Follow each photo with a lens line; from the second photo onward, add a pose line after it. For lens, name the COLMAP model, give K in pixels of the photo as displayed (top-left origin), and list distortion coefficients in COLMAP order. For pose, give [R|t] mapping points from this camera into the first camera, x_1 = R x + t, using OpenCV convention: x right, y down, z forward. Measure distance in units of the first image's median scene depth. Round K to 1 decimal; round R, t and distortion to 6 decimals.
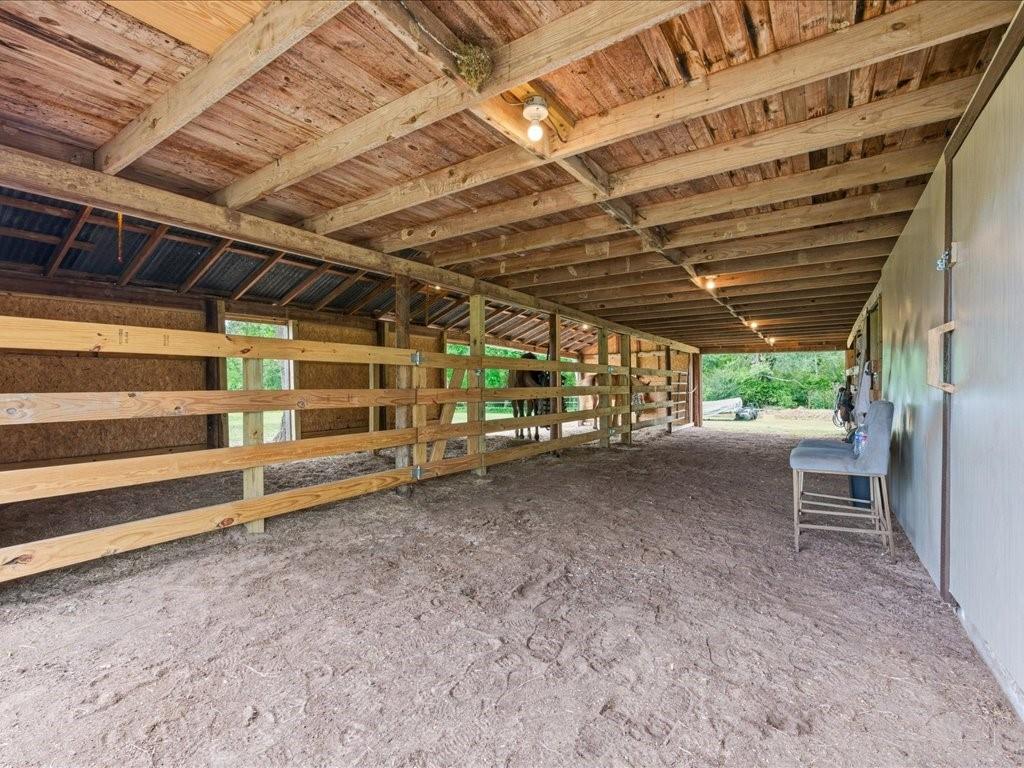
lens RADIAL K [[469.0, 0, 525.9], [0, 469.0, 384.5], [0, 0, 1]] dist [-0.000749, 0.000460]
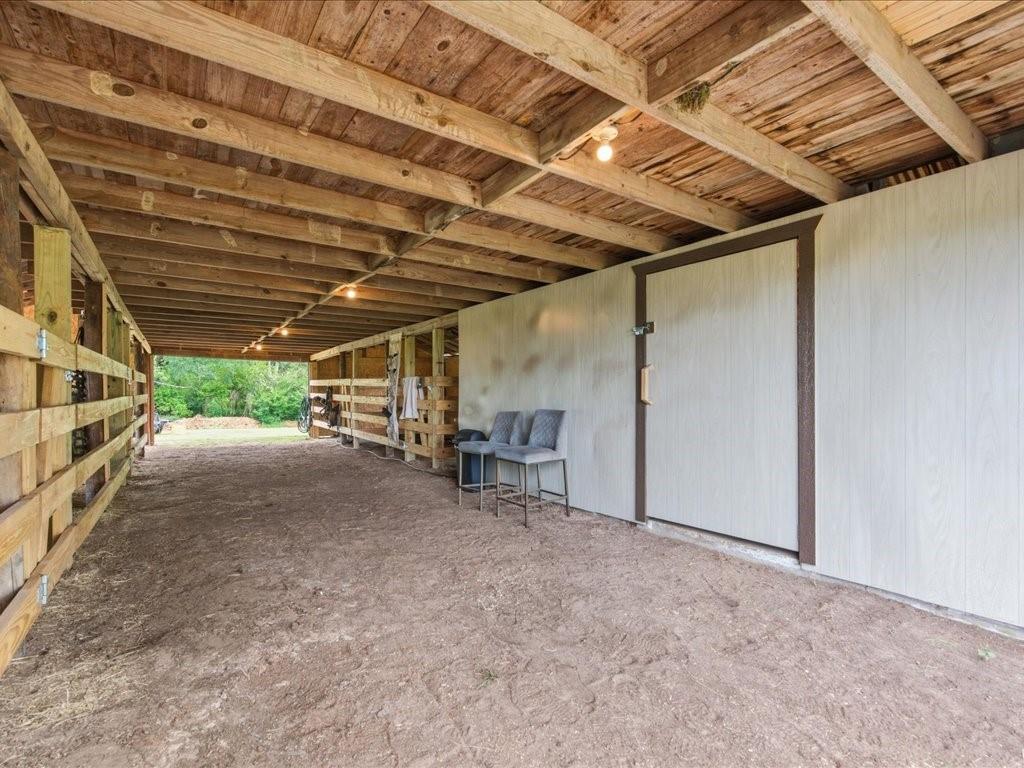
lens RADIAL K [[469.0, 0, 525.9], [0, 469.0, 384.5], [0, 0, 1]] dist [-0.000749, 0.000460]
pose [[0.379703, 0.021371, 0.924861, -0.594340], [-0.007244, 0.999771, -0.020128, -0.010633], [-0.925080, 0.000943, 0.379771, 0.476360]]
